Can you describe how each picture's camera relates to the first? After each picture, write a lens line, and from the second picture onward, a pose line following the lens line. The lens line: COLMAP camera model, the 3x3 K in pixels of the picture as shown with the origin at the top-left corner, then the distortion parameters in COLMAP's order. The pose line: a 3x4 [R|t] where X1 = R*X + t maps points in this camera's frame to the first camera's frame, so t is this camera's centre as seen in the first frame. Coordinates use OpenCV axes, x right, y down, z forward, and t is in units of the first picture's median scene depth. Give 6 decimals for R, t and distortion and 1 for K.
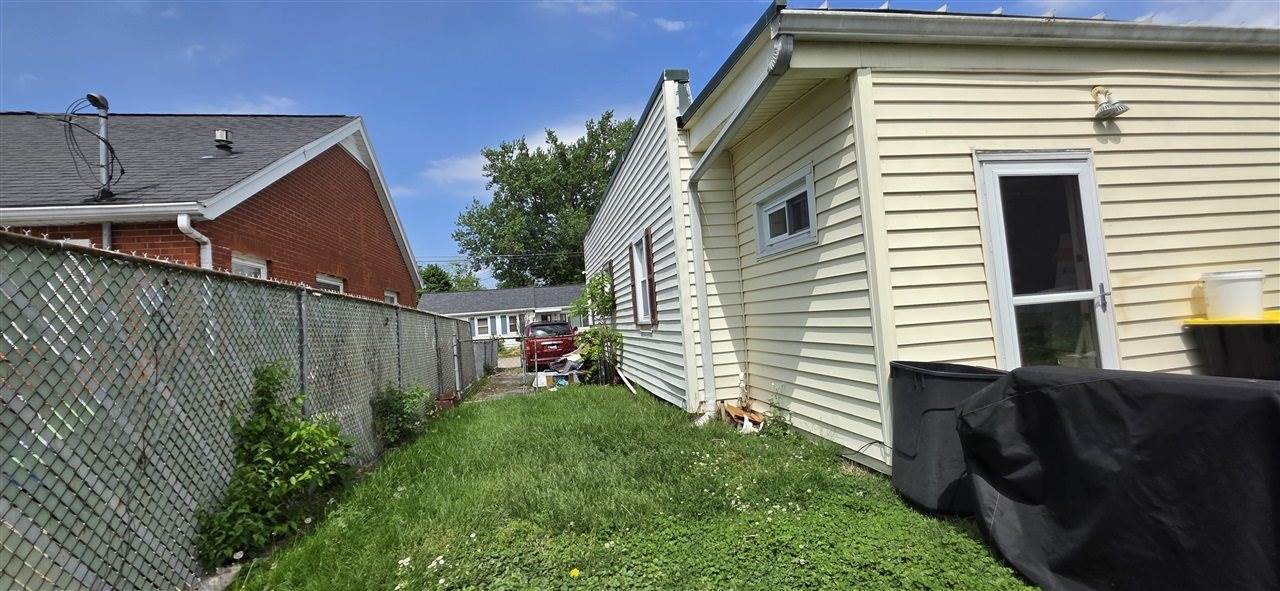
lens RADIAL K [[508.7, 0, 642.9], [0, 508.7, 294.9], [0, 0, 1]] dist [0.006789, -0.000923]
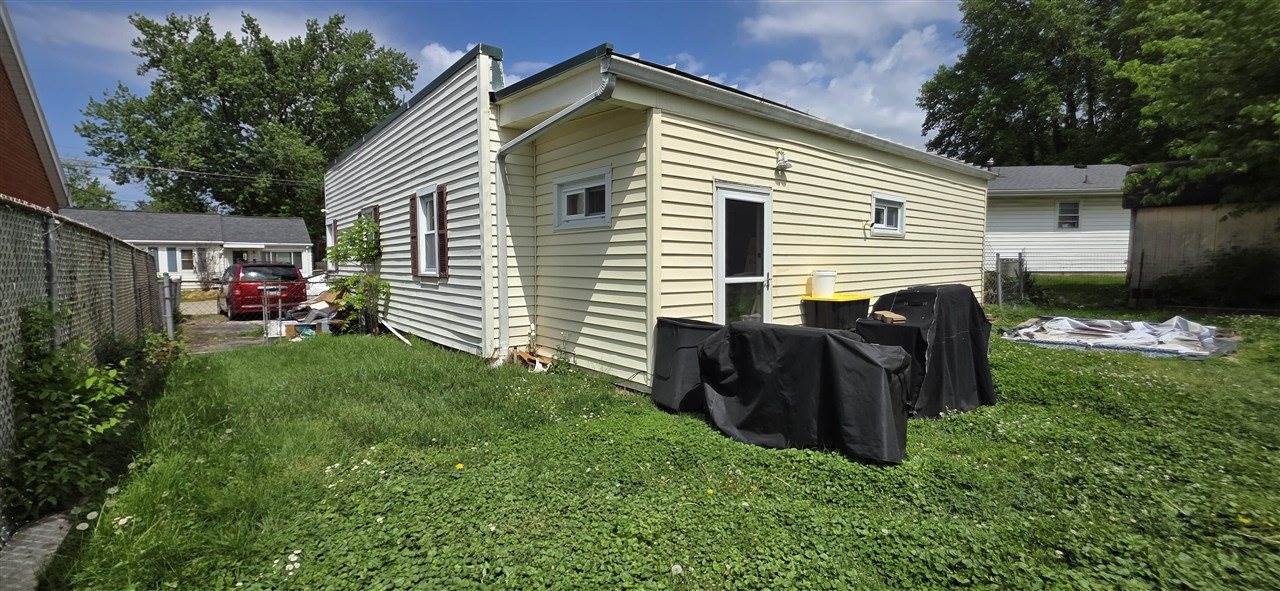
lens RADIAL K [[508.7, 0, 637.3], [0, 508.7, 295.1], [0, 0, 1]] dist [0.006789, -0.000923]
pose [[0.876232, 0.043486, 0.479923, -0.215069], [-0.086626, 0.993910, 0.068102, -0.022258], [-0.474040, -0.101247, 0.874663, -0.201370]]
